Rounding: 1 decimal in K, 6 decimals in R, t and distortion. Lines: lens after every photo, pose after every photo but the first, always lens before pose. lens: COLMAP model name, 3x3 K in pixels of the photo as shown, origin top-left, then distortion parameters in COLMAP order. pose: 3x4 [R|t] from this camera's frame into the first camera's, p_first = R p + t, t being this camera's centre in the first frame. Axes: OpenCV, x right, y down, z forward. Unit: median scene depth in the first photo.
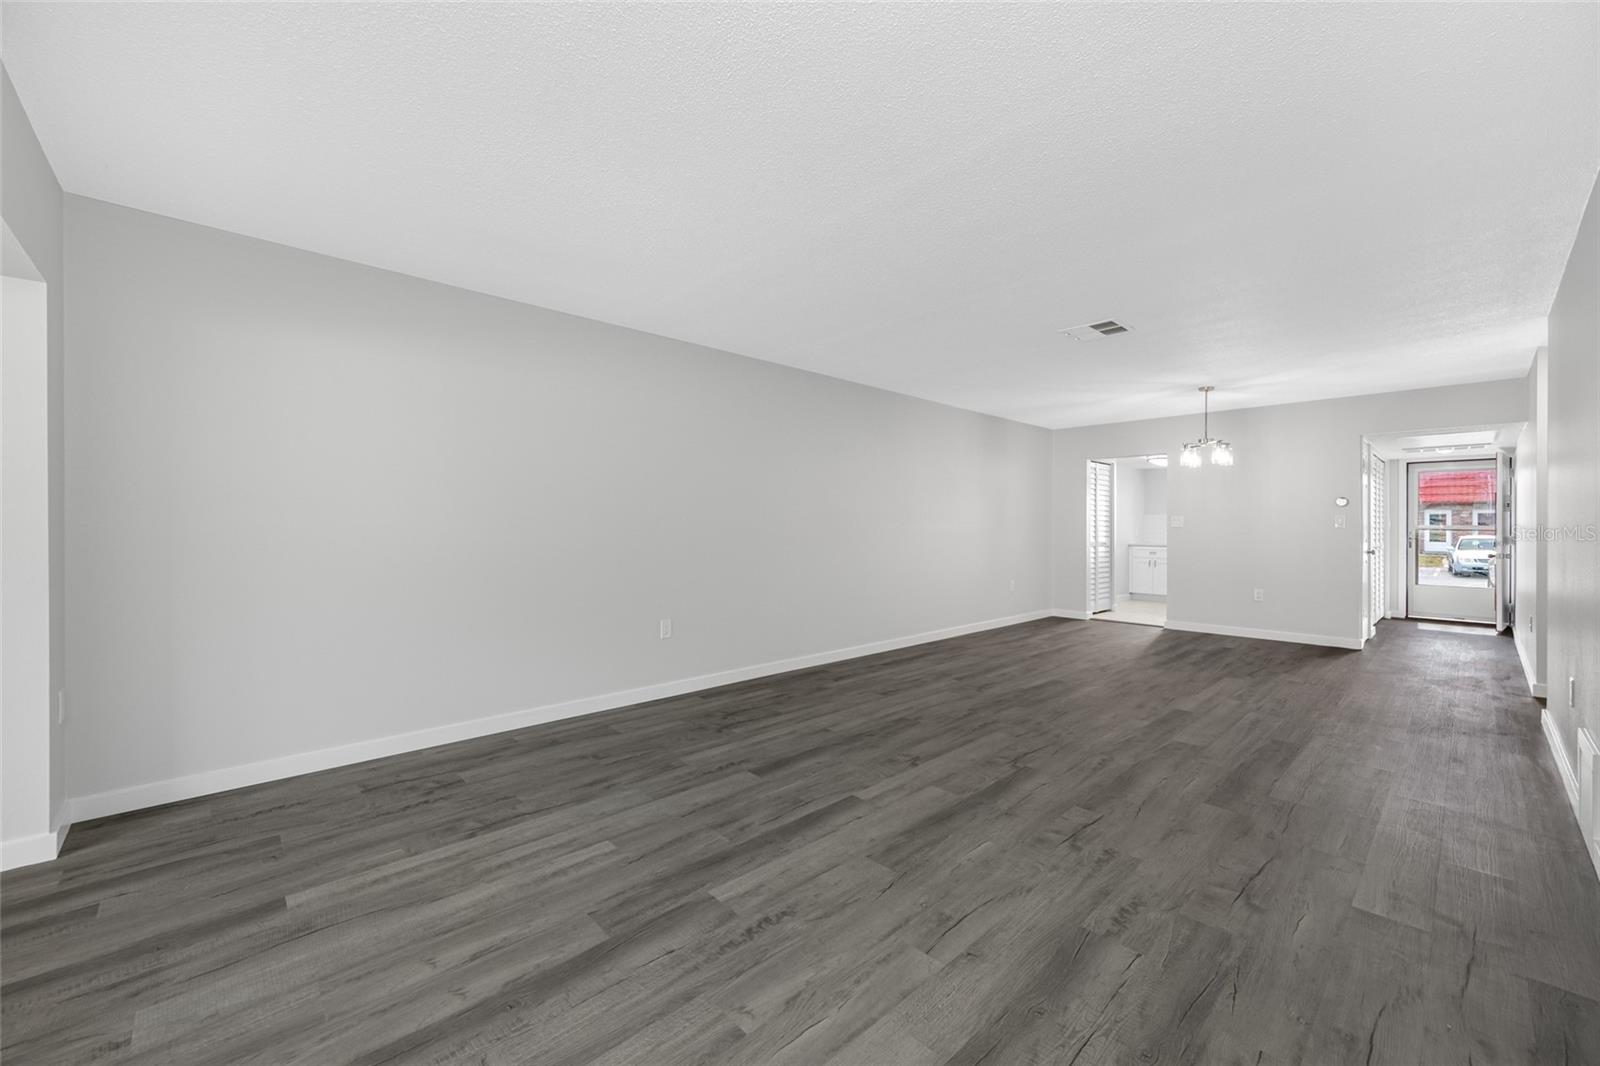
lens RADIAL K [[632.7, 0, 801.6], [0, 632.7, 525.7], [0, 0, 1]] dist [-0.000270, 0.000158]
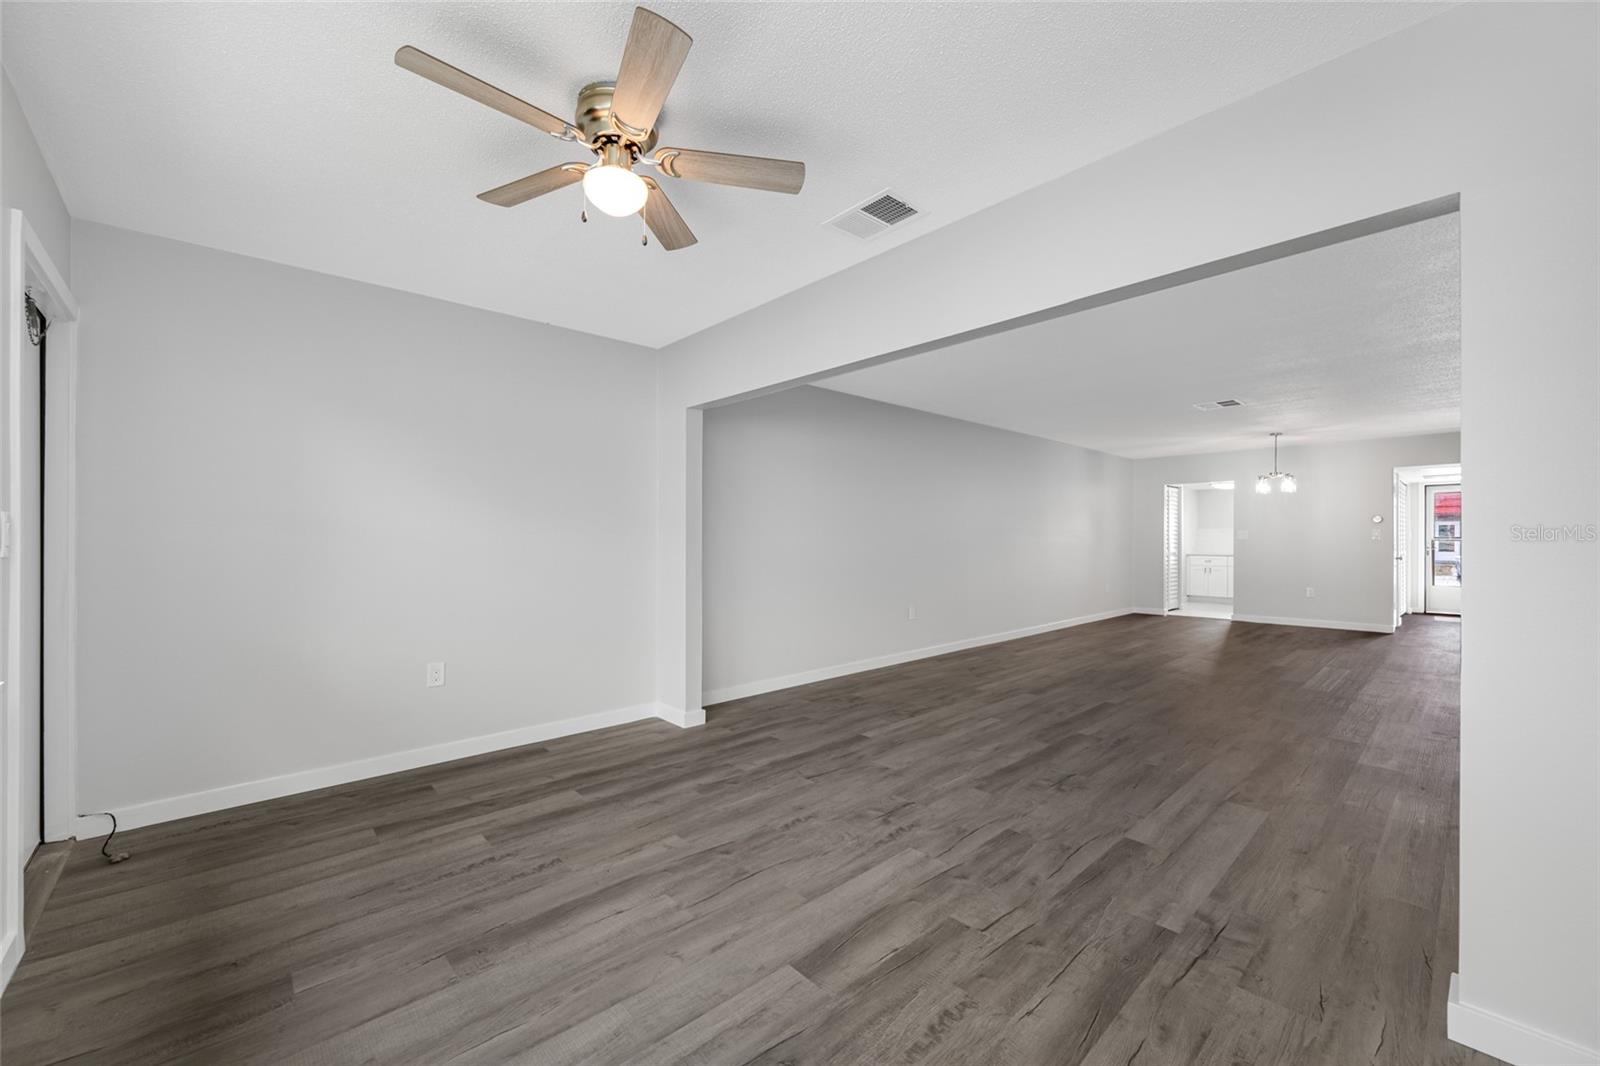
lens RADIAL K [[632.7, 0, 802.3], [0, 632.7, 541.4], [0, 0, 1]] dist [-0.000270, 0.000158]
pose [[0.999967, -0.006304, -0.005187, -0.665935], [0.006315, 0.999978, 0.002134, -0.004835], [0.005174, -0.002166, 0.999984, -0.631568]]
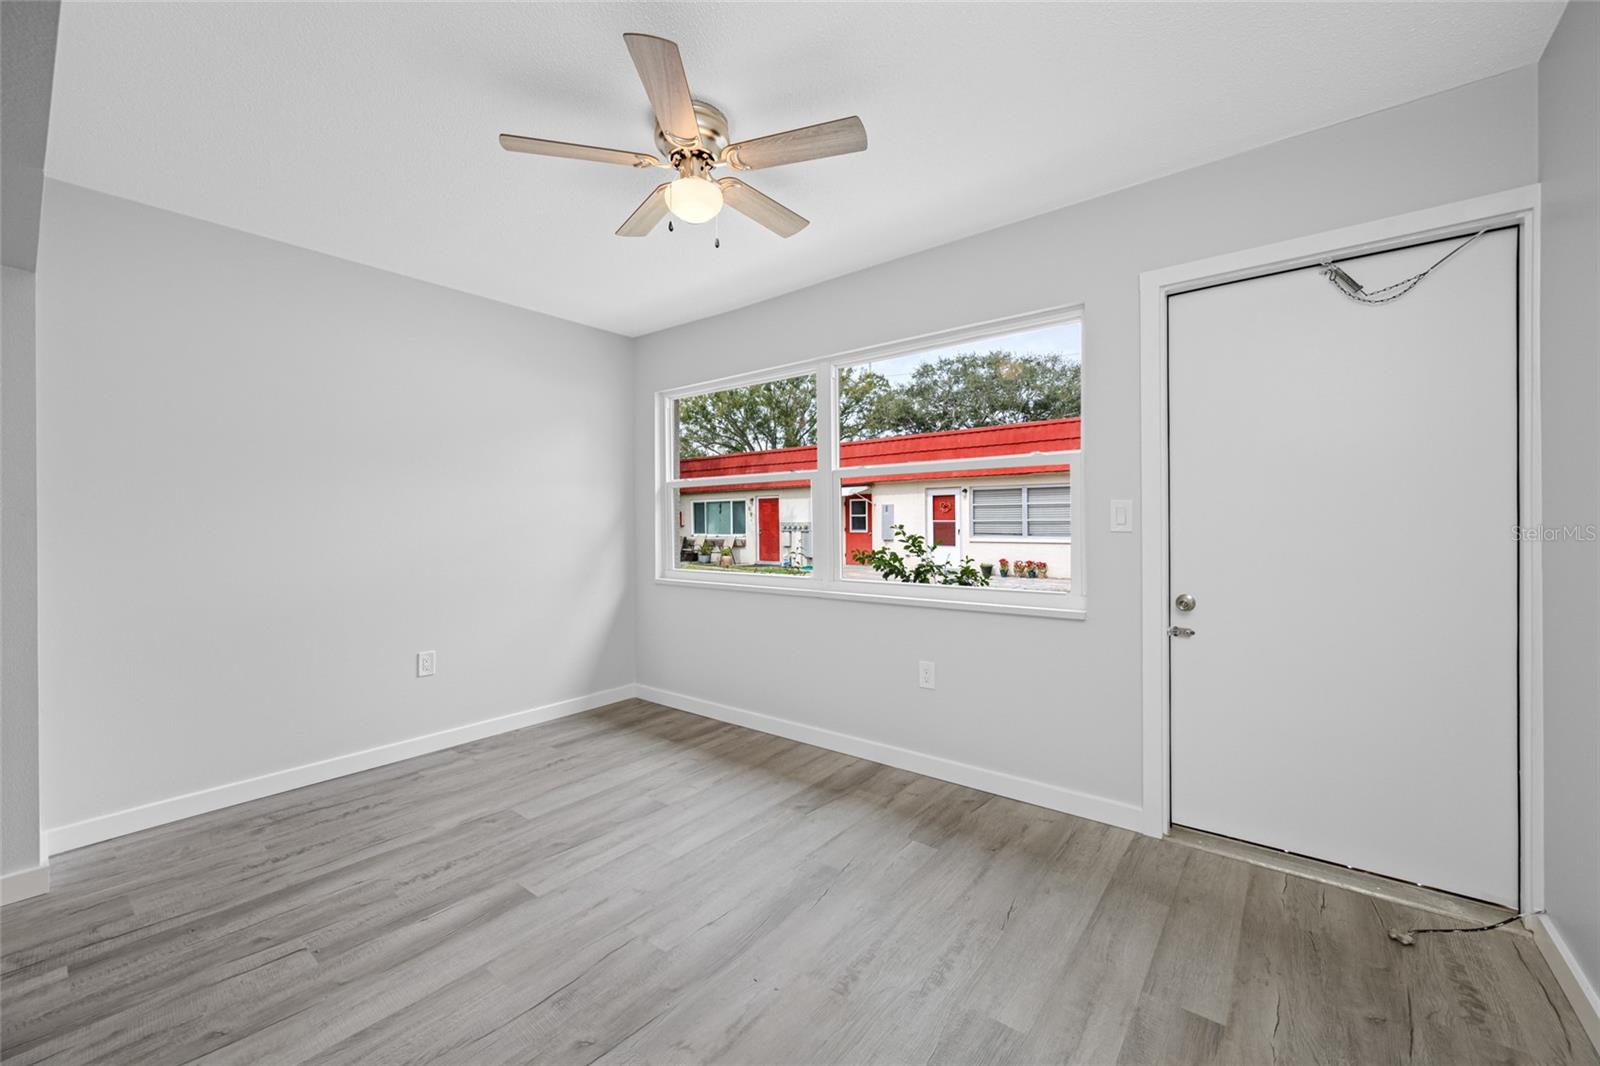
lens RADIAL K [[632.7, 0, 790.9], [0, 632.7, 522.2], [0, 0, 1]] dist [-0.000270, 0.000158]
pose [[-0.991512, -0.001179, -0.130006, -0.868710], [-0.001054, 0.999999, -0.001034, -0.003279], [0.130007, -0.000888, -0.991513, 0.701203]]
